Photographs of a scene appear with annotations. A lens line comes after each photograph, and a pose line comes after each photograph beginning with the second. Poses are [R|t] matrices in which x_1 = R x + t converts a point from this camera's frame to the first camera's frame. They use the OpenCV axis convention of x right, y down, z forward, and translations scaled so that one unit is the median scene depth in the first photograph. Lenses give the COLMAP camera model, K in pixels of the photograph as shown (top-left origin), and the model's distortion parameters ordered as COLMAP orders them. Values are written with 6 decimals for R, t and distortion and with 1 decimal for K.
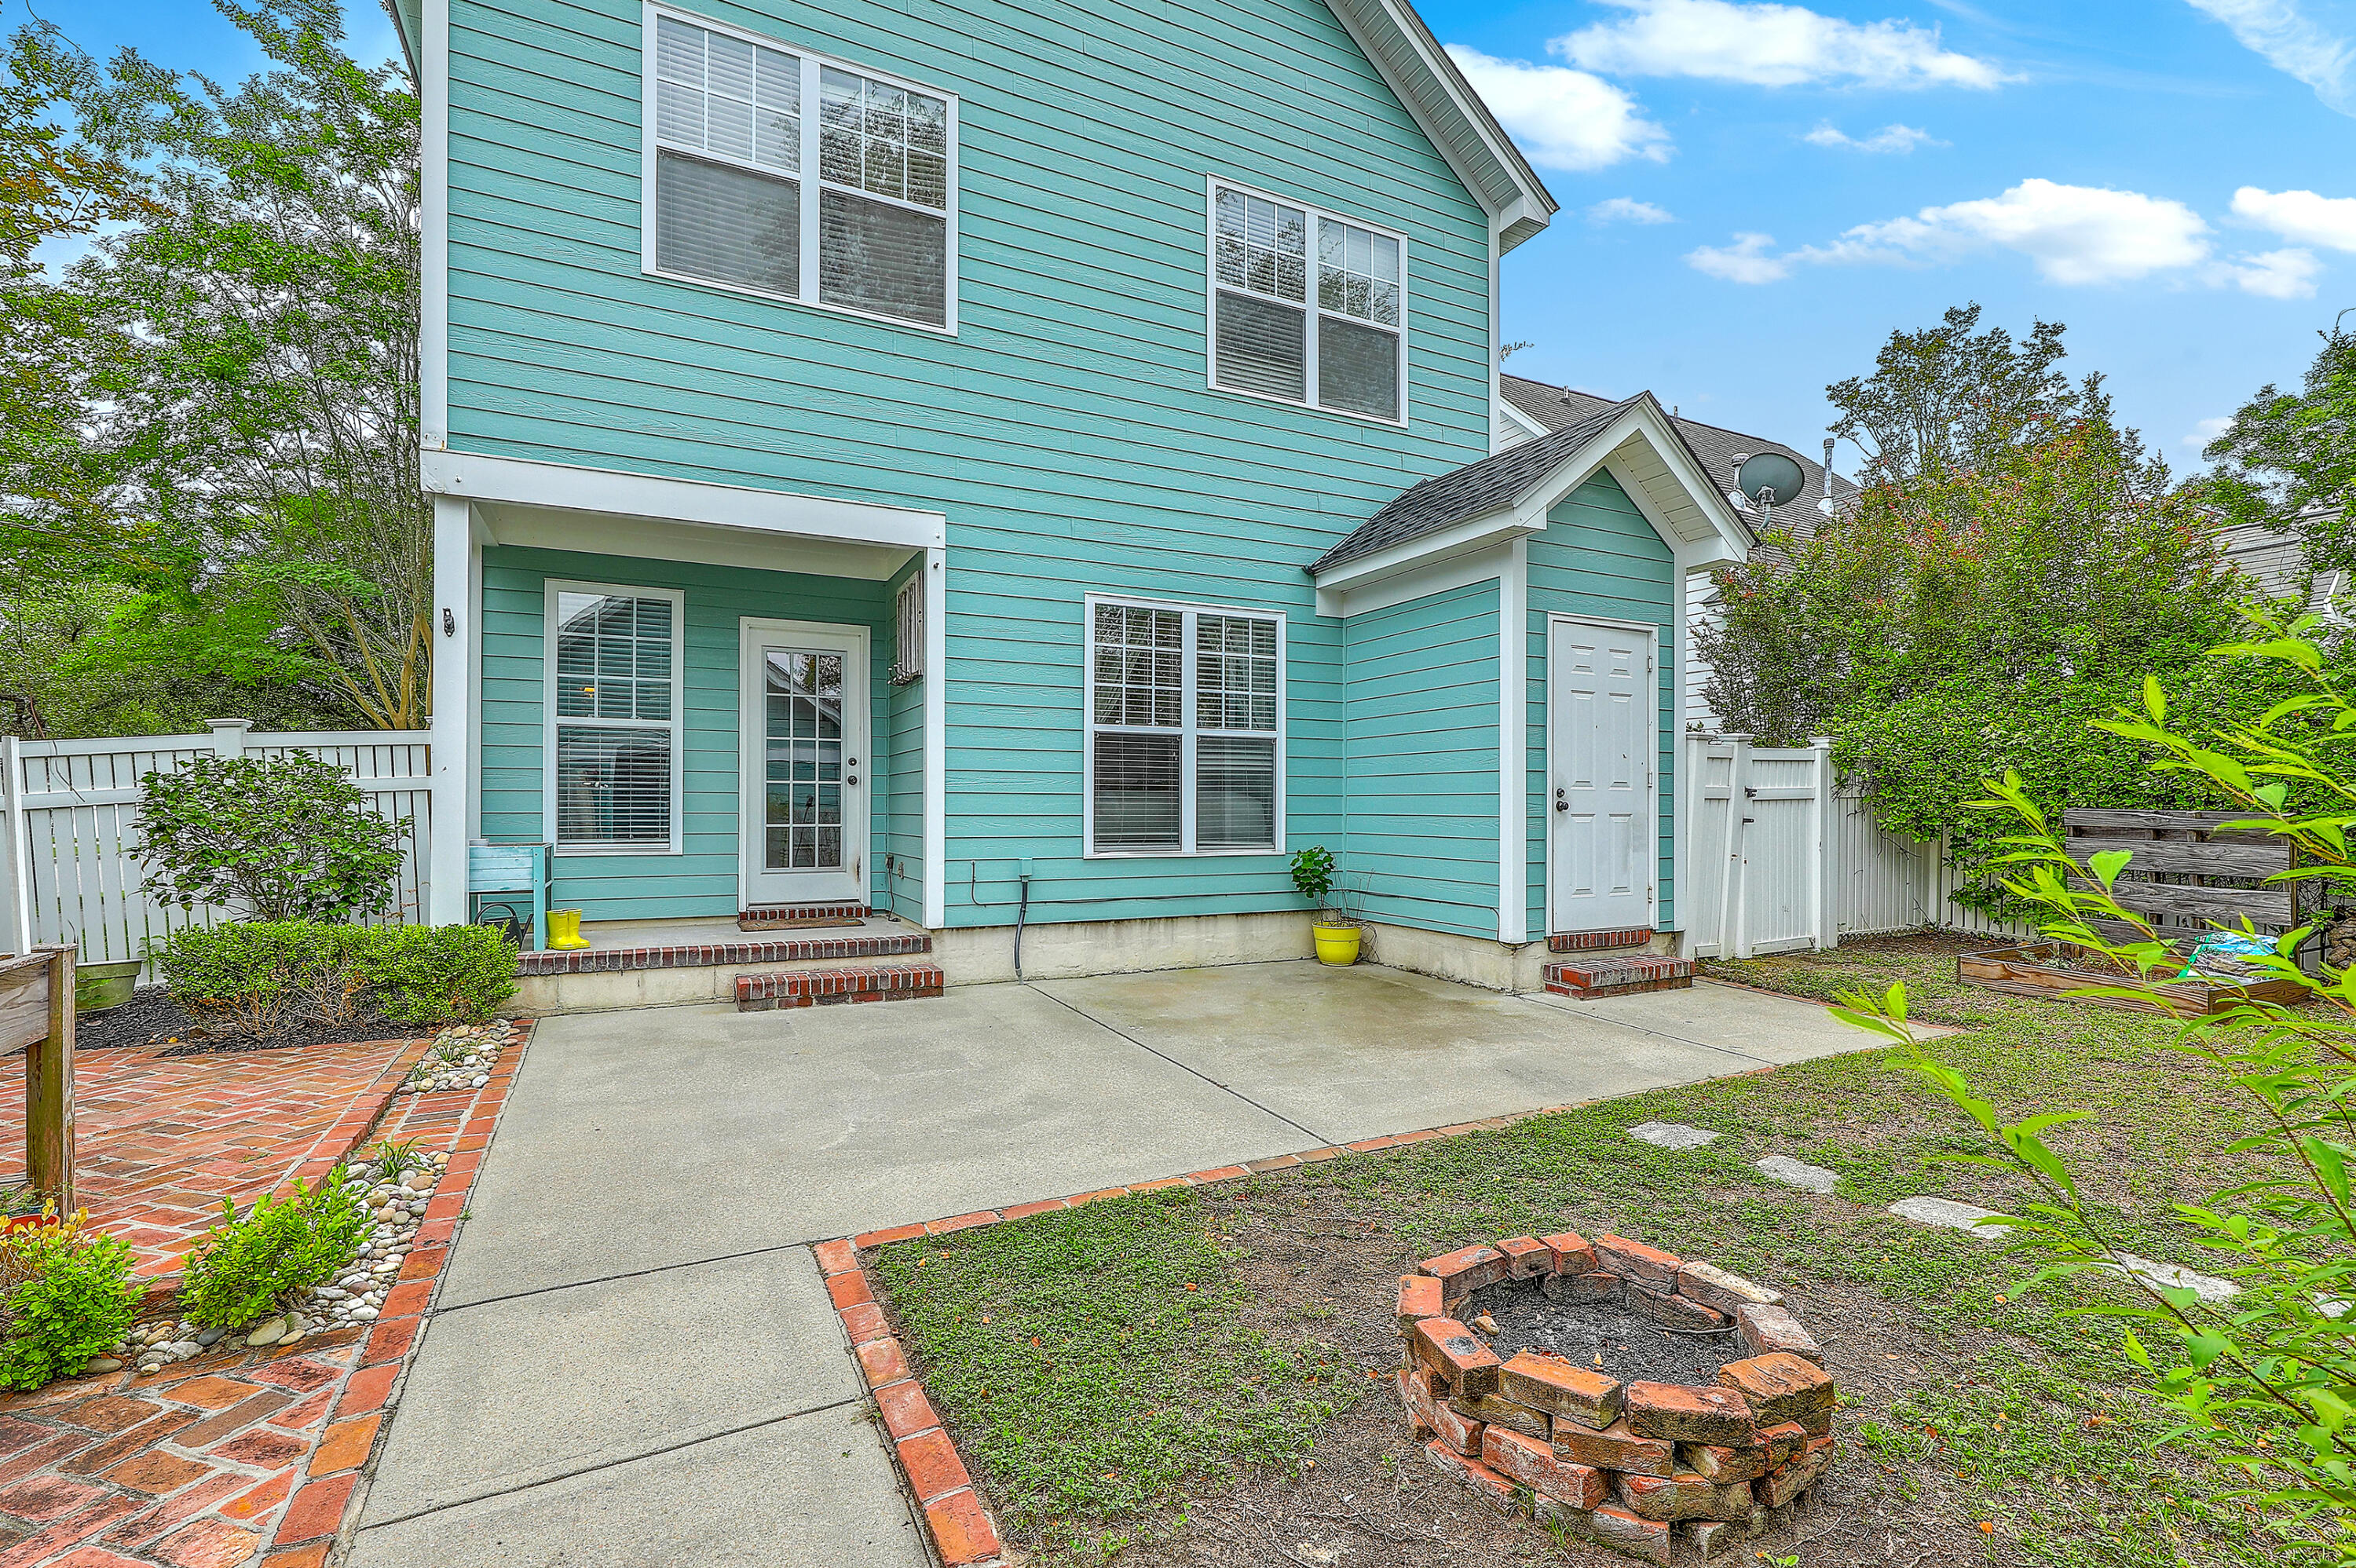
lens RADIAL K [[1077.4, 0, 1190.0], [0, 1077.4, 797.0], [0, 0, 1]] dist [0.005687, 0.000270]
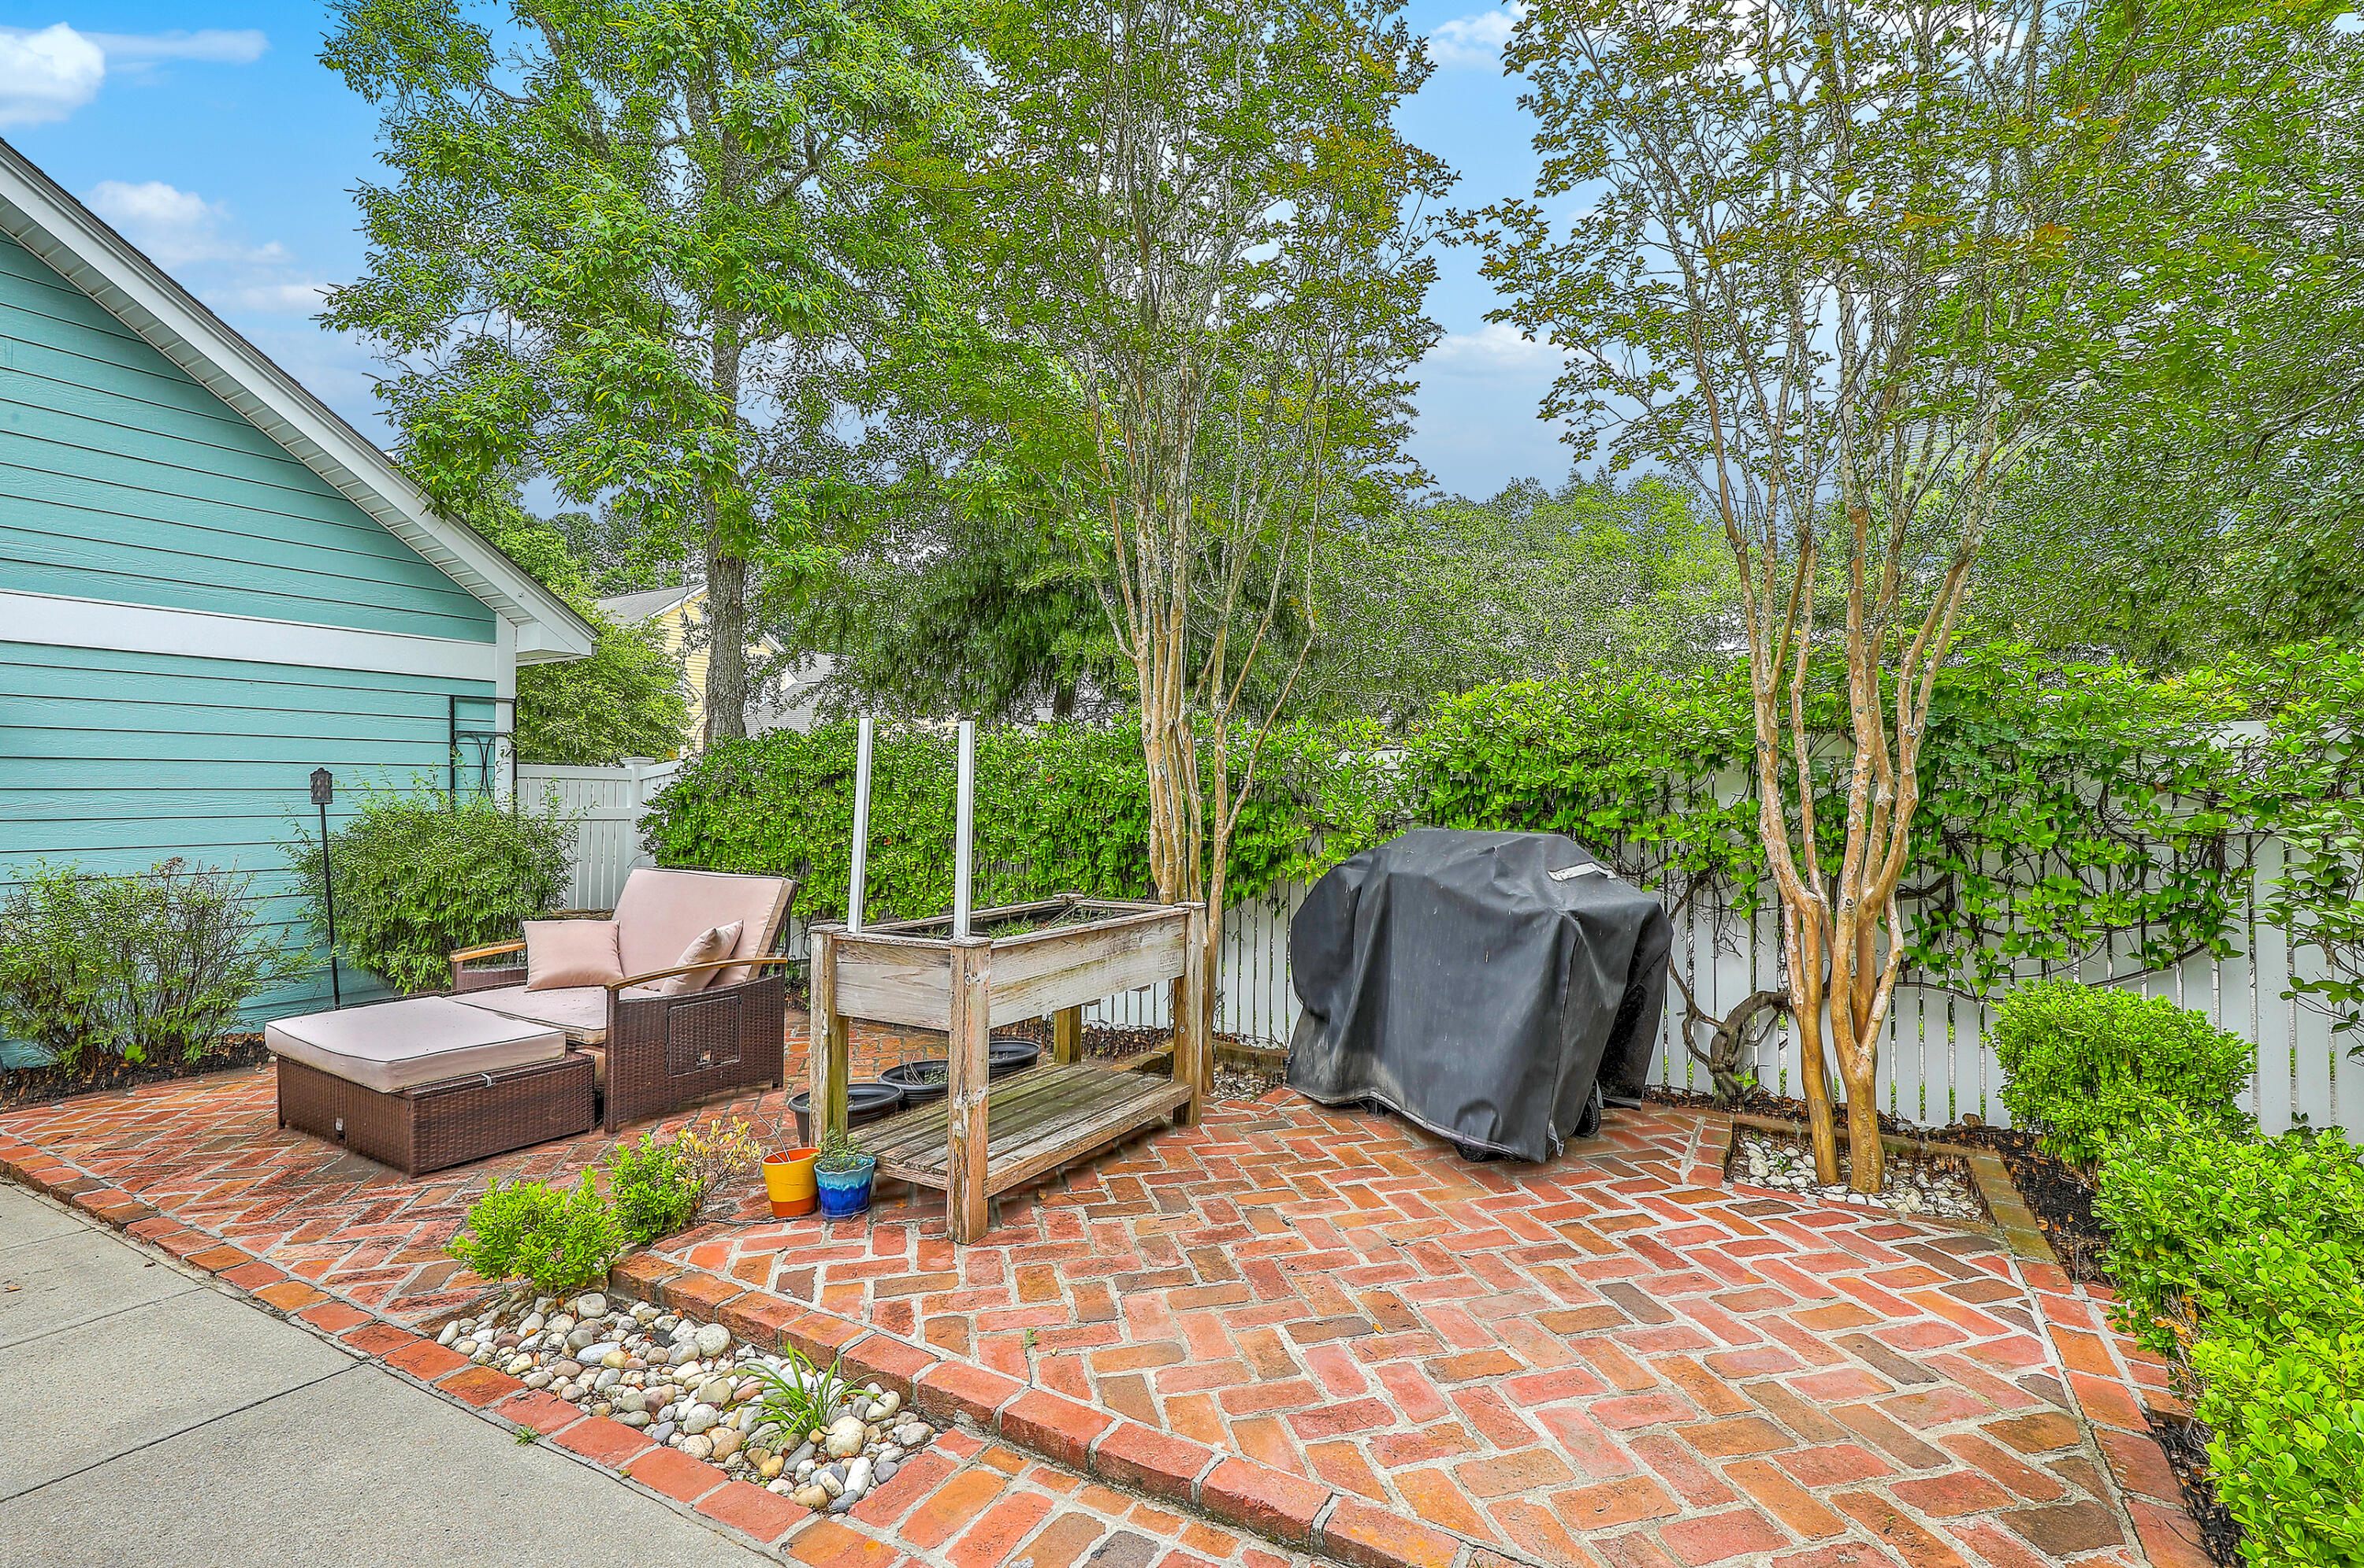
lens RADIAL K [[1081.1, 0, 1183.2], [0, 1081.1, 785.2], [0, 0, 1]] dist [0.005687, 0.000270]
pose [[-0.854076, -0.009551, -0.520061, -0.897767], [0.003896, 0.999686, -0.024758, 0.041295], [0.520134, -0.023171, -0.853770, 2.349451]]
